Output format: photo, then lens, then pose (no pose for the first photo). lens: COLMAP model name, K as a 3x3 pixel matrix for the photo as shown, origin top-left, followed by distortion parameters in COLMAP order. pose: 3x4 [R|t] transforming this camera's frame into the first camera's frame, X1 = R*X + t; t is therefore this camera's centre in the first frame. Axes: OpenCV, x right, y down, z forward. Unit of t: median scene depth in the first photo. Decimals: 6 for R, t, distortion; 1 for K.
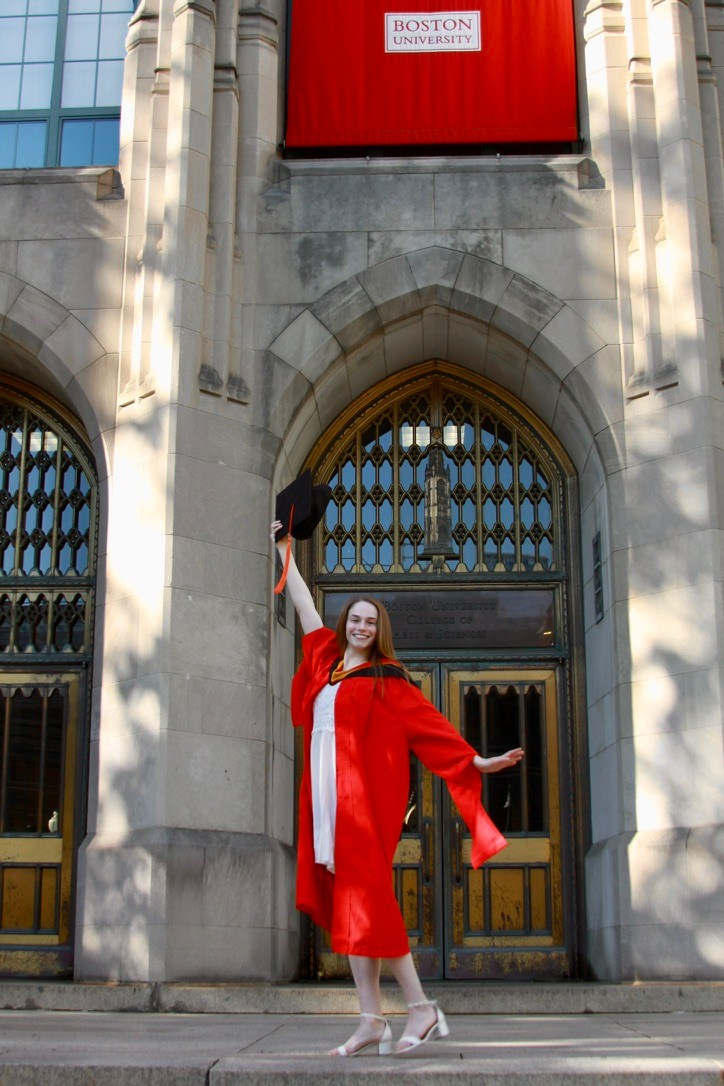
lens RADIAL K [[1572.3, 0, 352.1], [0, 1572.3, 541.8], [0, 0, 1]] dist [-0.164092, 0.115157]
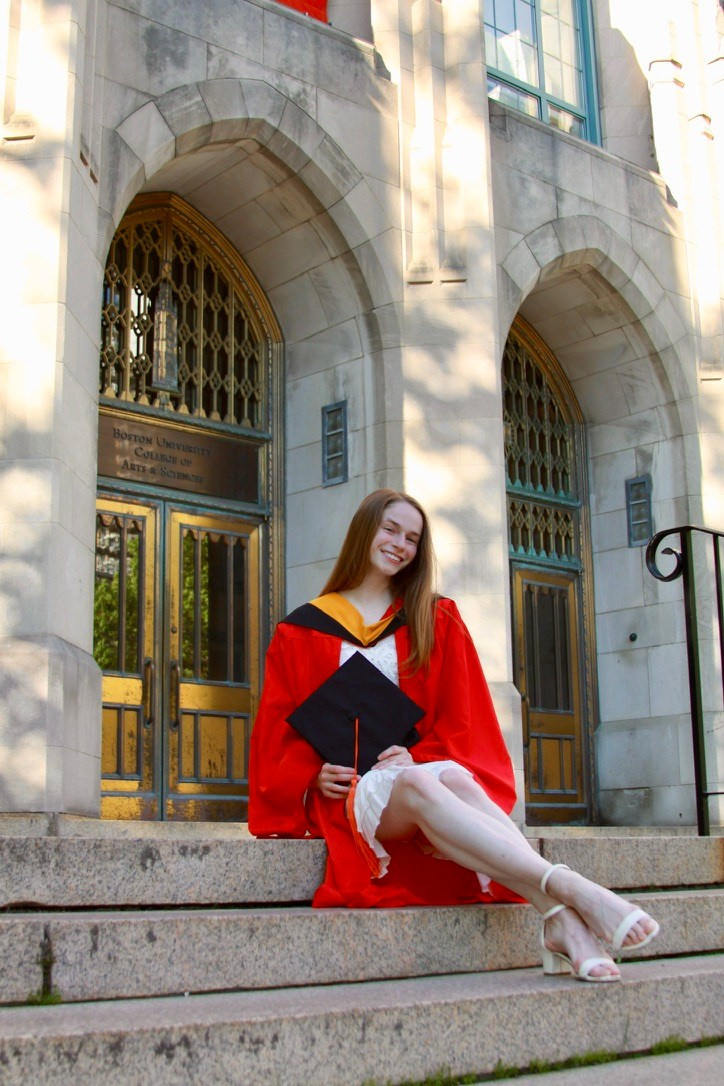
lens RADIAL K [[1471.4, 0, 343.2], [0, 1471.4, 568.6], [0, 0, 1]] dist [-0.152274, 0.079521]
pose [[0.738709, 0.127274, 0.661899, -0.473552], [-0.163691, 0.986487, -0.007002, 0.110736], [-0.653846, -0.103174, 0.749561, 0.257932]]
